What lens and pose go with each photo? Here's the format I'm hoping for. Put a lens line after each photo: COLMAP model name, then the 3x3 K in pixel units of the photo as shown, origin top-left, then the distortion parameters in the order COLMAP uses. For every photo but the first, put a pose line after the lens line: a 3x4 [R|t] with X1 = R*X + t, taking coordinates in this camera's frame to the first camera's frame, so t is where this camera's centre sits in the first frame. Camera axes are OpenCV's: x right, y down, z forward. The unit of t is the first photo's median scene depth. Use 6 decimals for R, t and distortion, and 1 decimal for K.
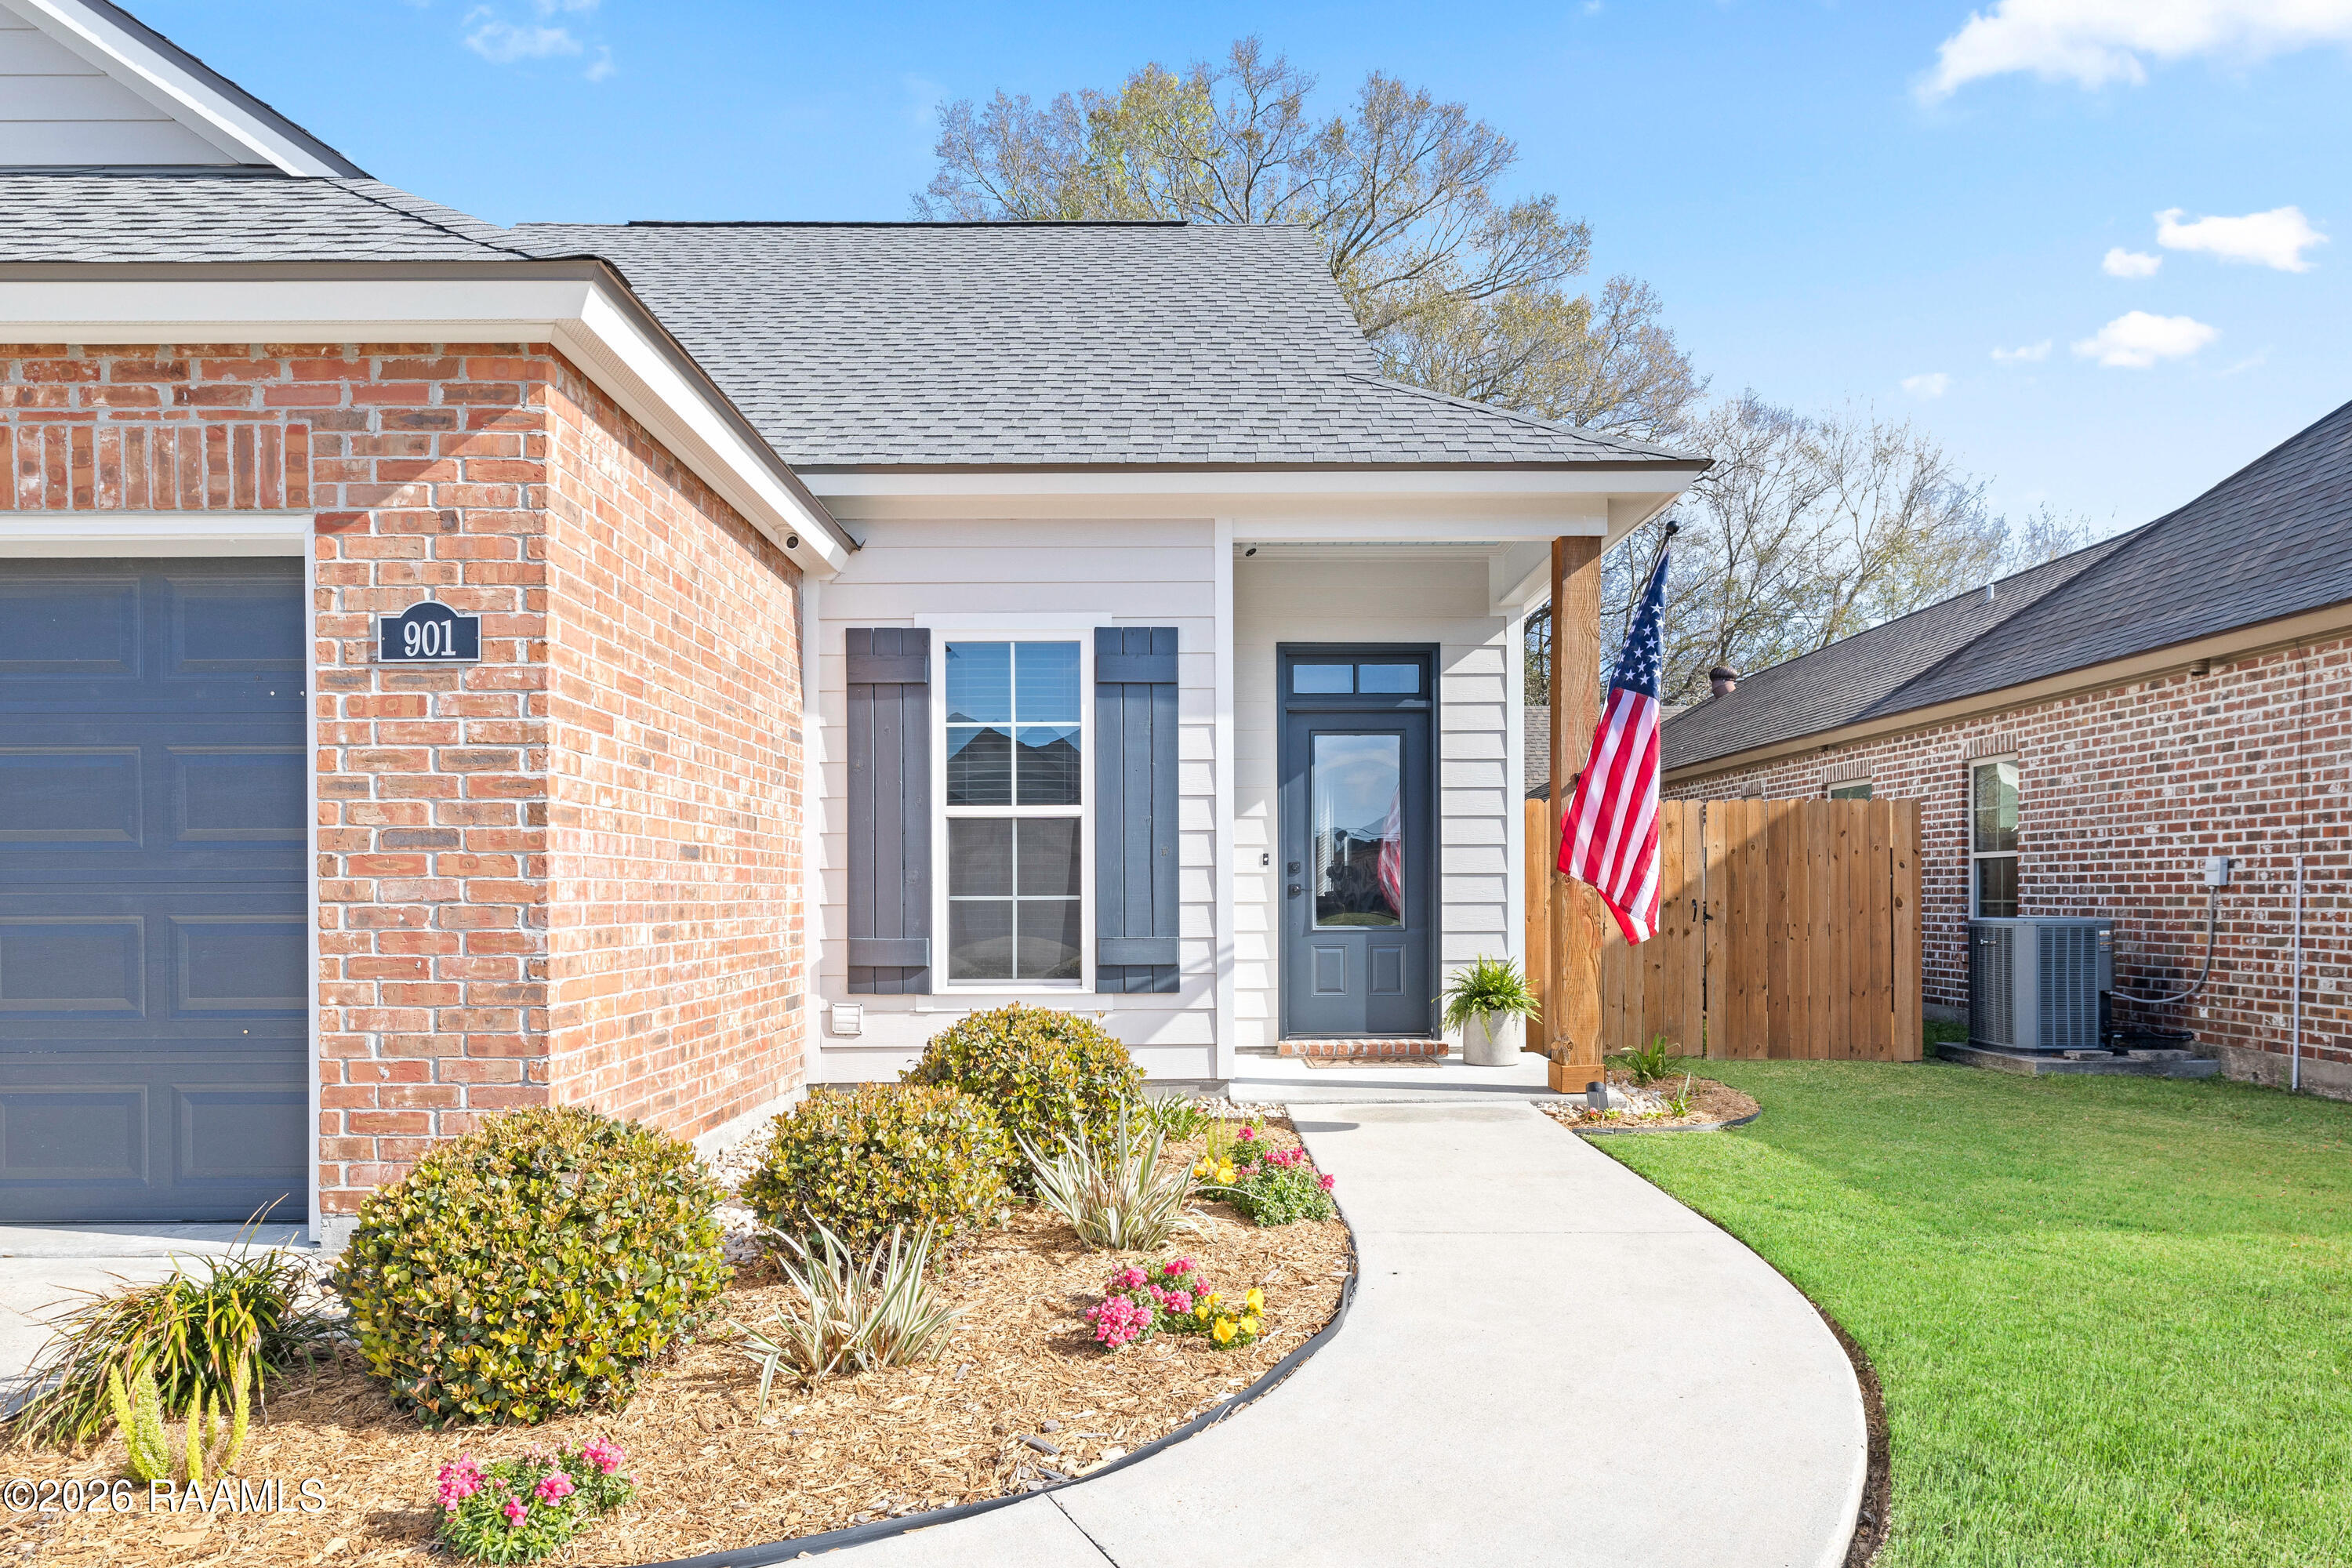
lens RADIAL K [[1424.3, 0, 1175.6], [0, 1424.3, 839.1], [0, 0, 1]] dist [-0.003514, 0.003007]
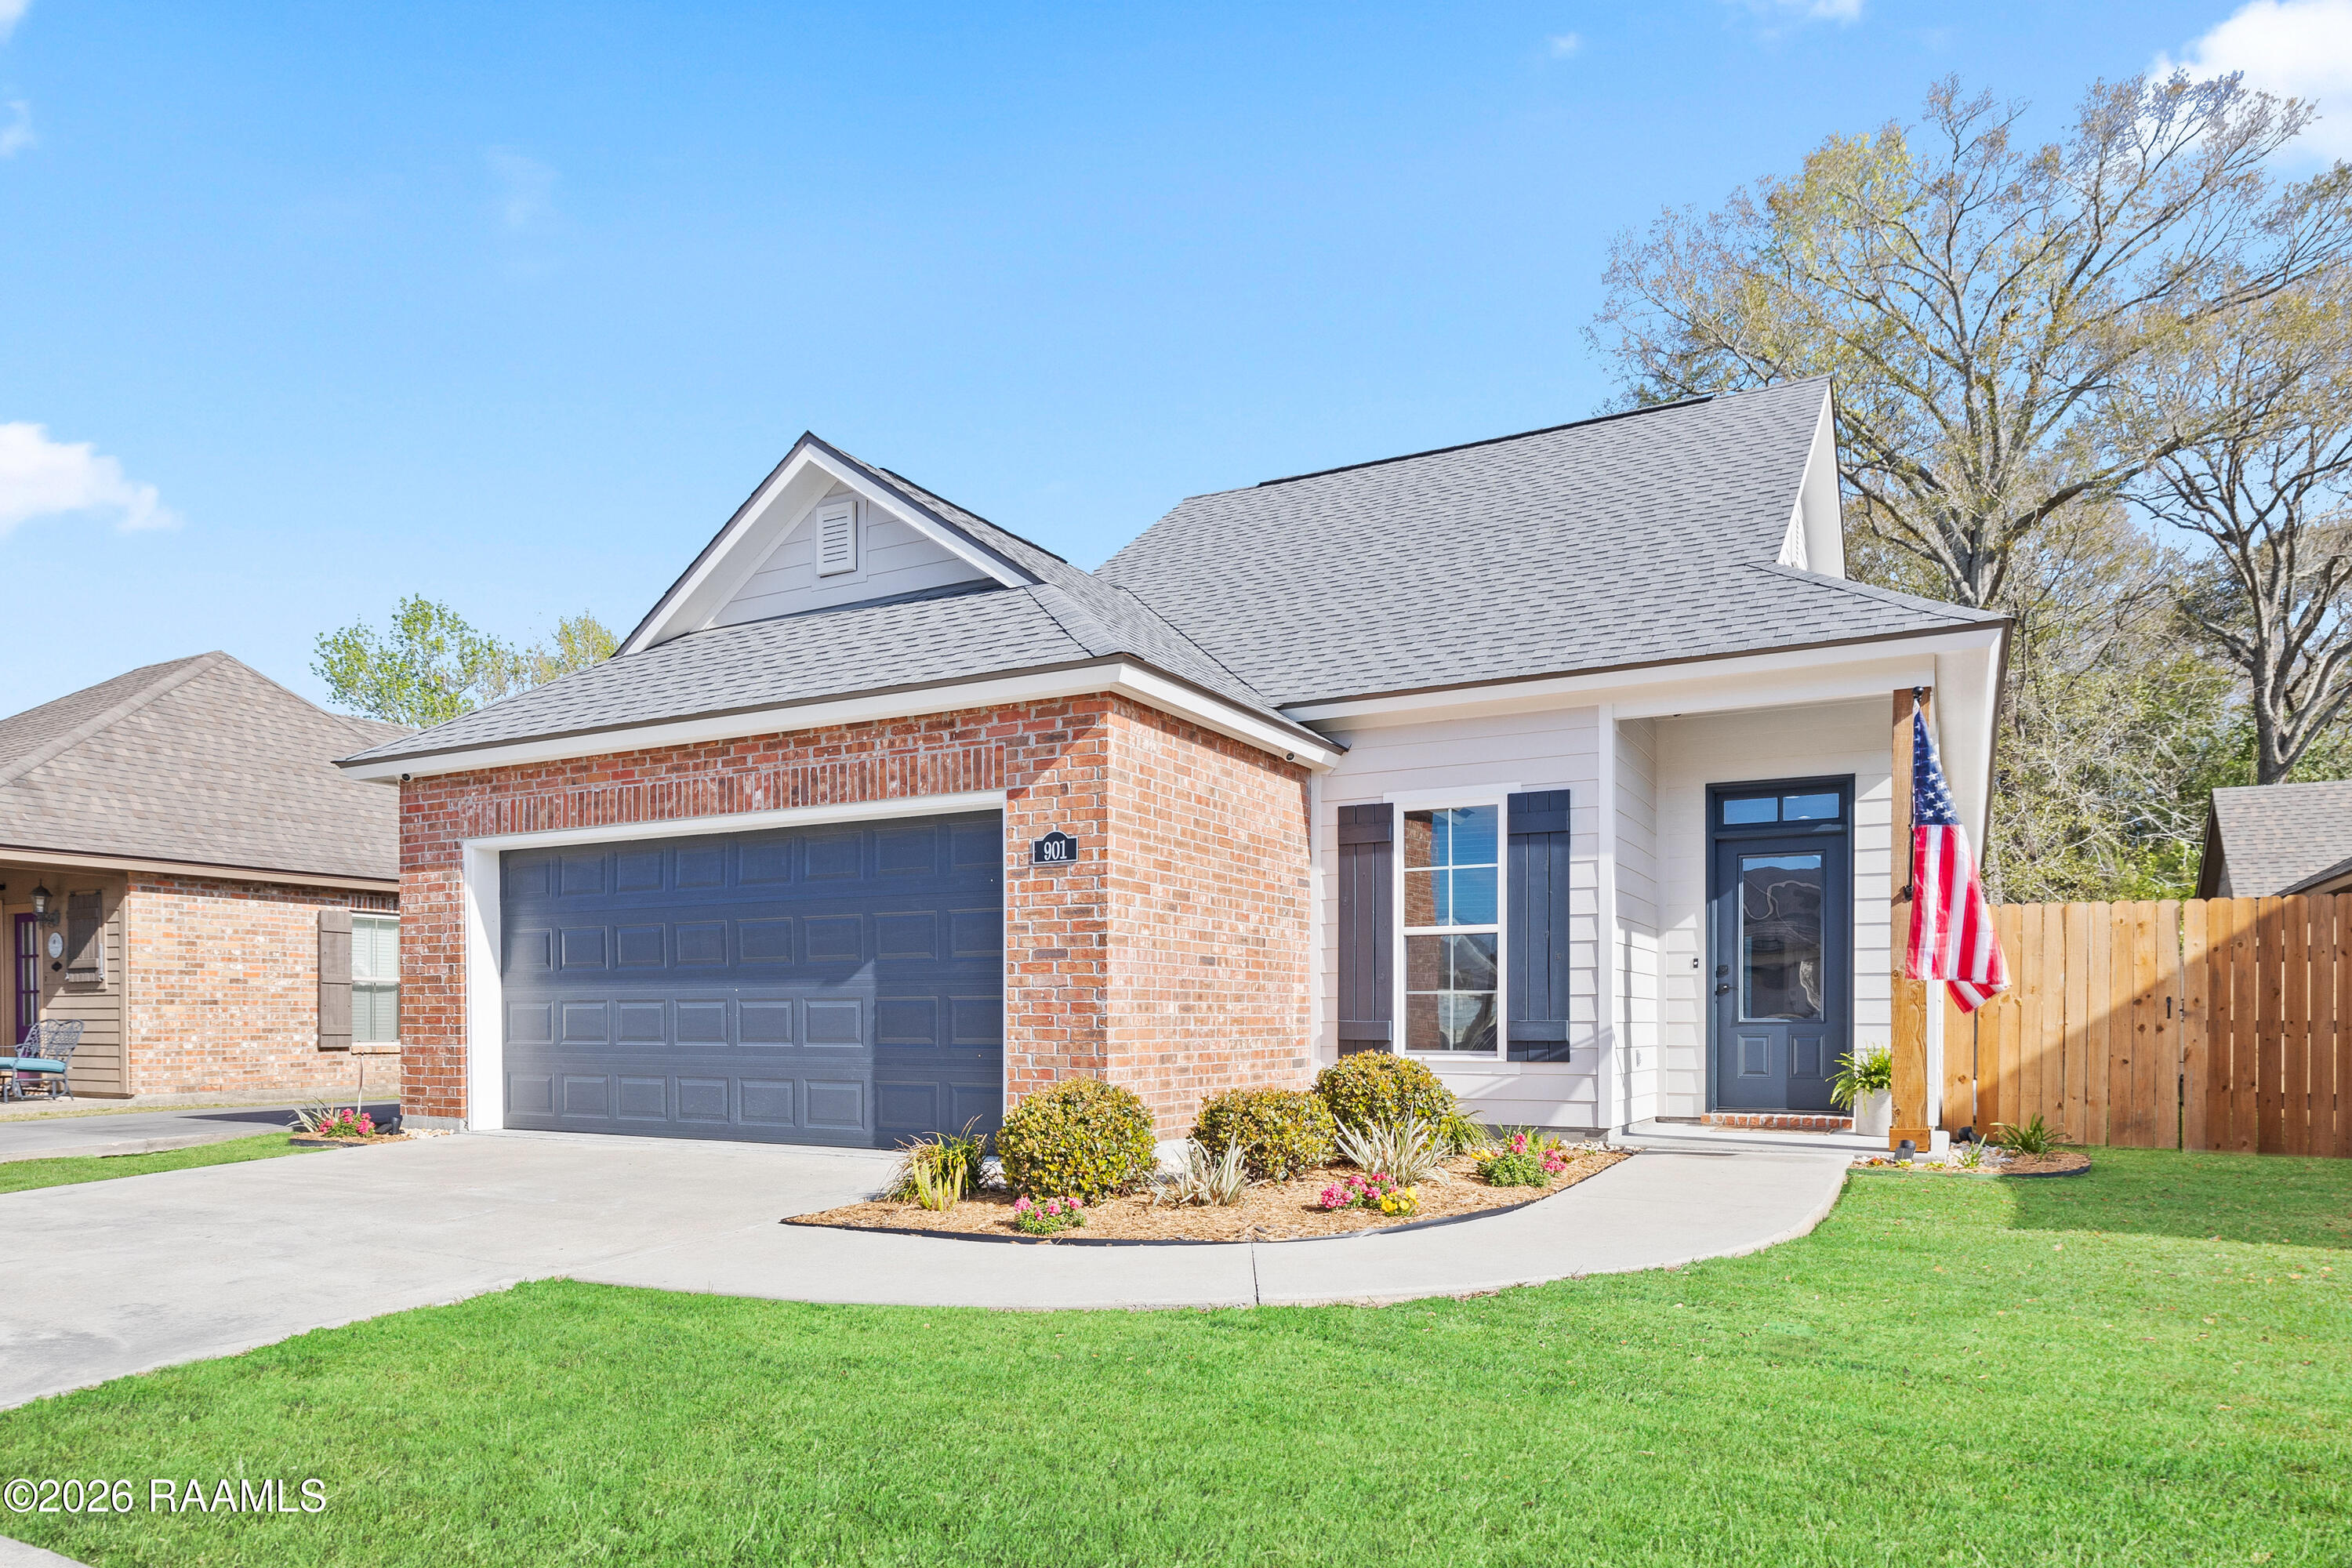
lens RADIAL K [[1544.9, 0, 1176.0], [0, 1544.9, 784.0], [0, 0, 1]] dist [-0.000829, -0.001148]
pose [[0.876896, -0.070695, -0.475452, 0.591619], [0.016507, 0.992971, -0.117200, 0.017983], [0.480396, 0.094924, 0.871900, -0.722064]]
